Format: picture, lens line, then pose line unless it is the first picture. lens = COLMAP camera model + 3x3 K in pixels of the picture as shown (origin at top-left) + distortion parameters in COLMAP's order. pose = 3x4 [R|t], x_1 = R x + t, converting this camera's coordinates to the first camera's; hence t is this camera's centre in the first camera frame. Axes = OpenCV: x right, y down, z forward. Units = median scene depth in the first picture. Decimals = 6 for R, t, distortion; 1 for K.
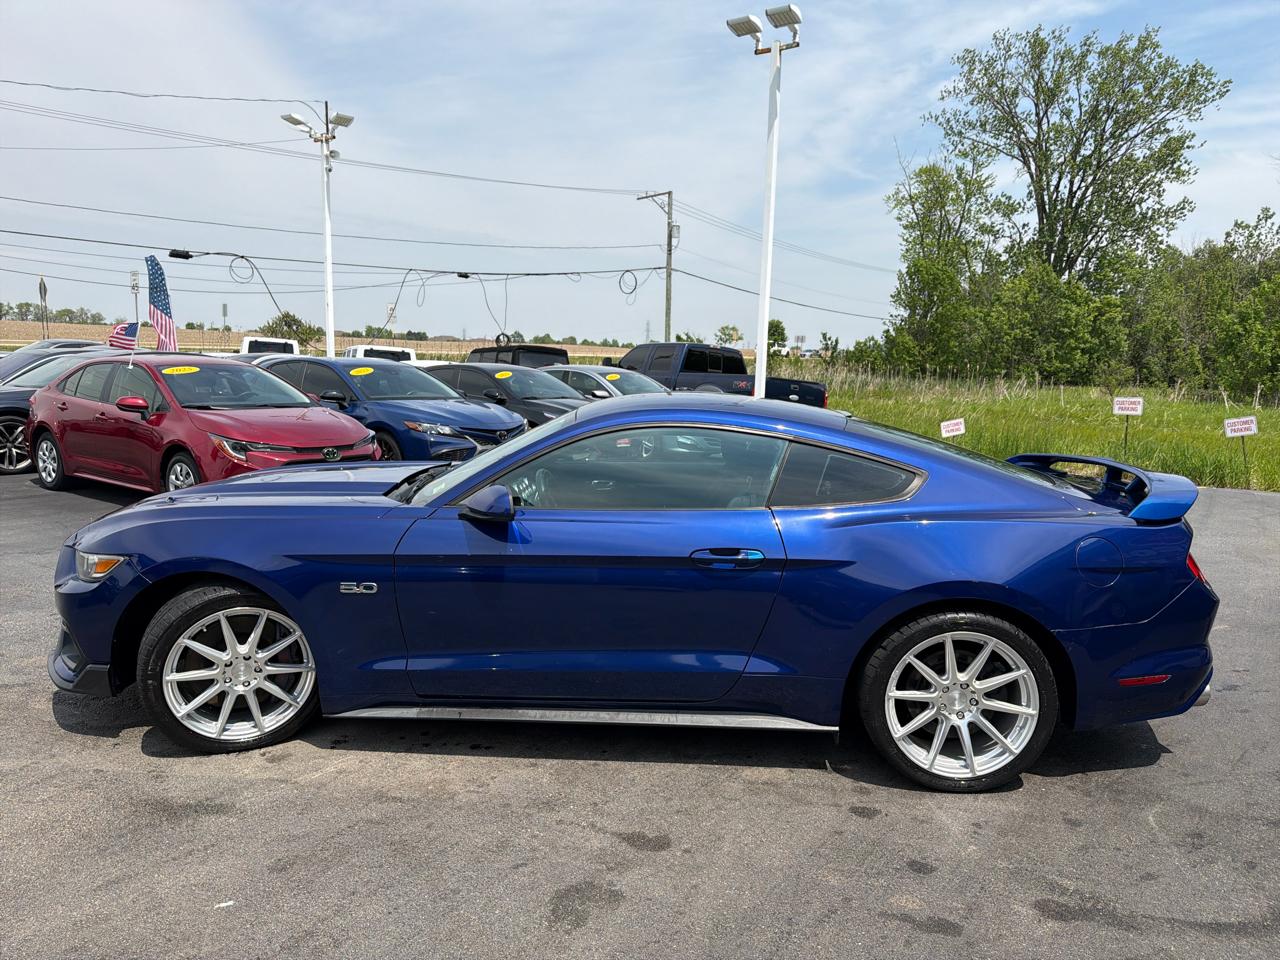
lens RADIAL K [[883.2, 0, 644.9], [0, 883.2, 499.9], [0, 0, 1]] dist [0.081356, -0.123926]
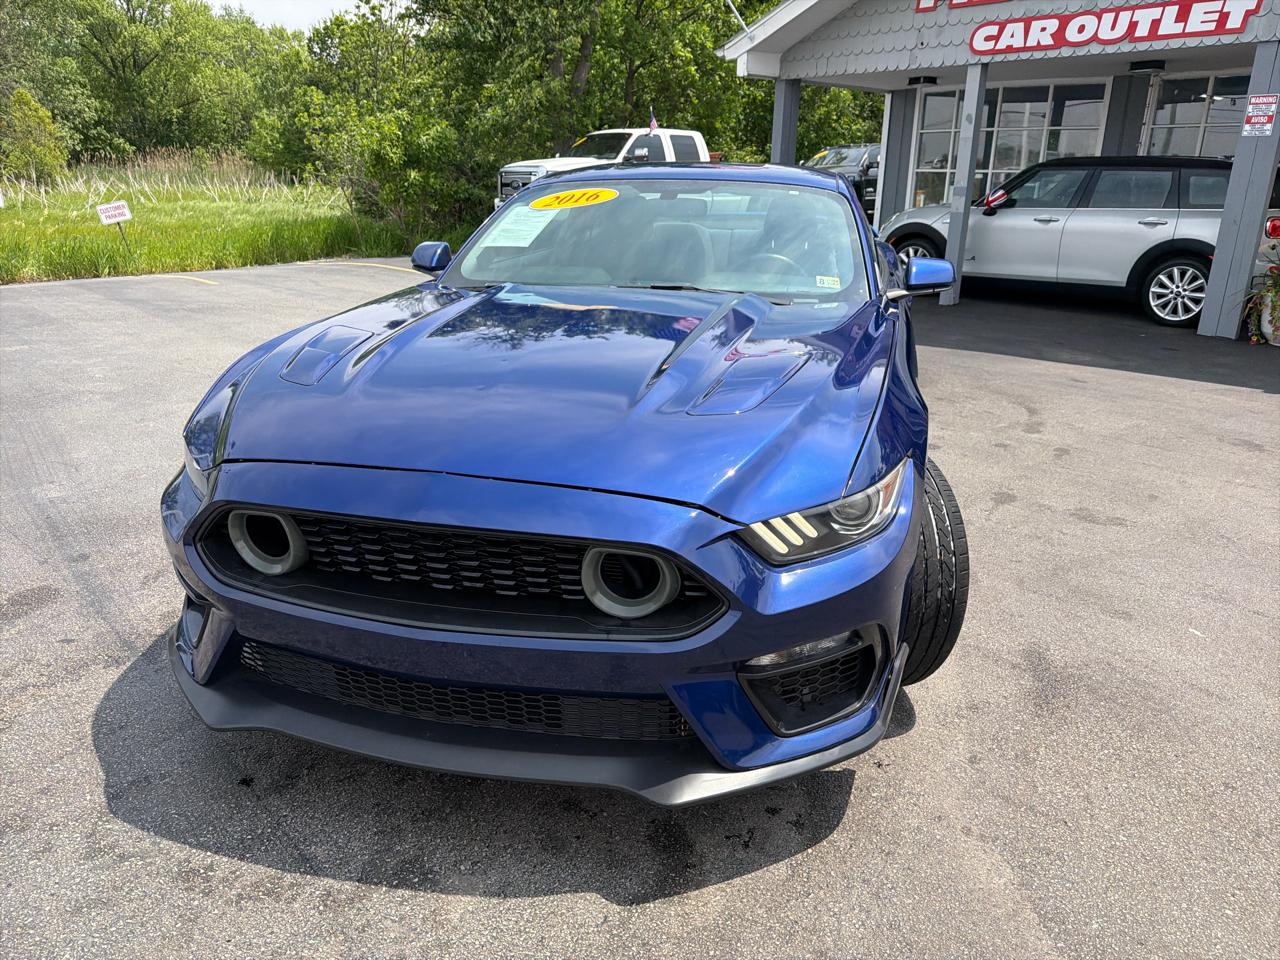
lens RADIAL K [[903.0, 0, 648.2], [0, 903.0, 482.8], [0, 0, 1]] dist [0.003008, -0.012664]
pose [[0.183530, -0.335125, 0.924125, -0.460986], [0.143138, 0.939185, 0.312159, -0.051071], [-0.972537, 0.074987, 0.220338, 0.409537]]
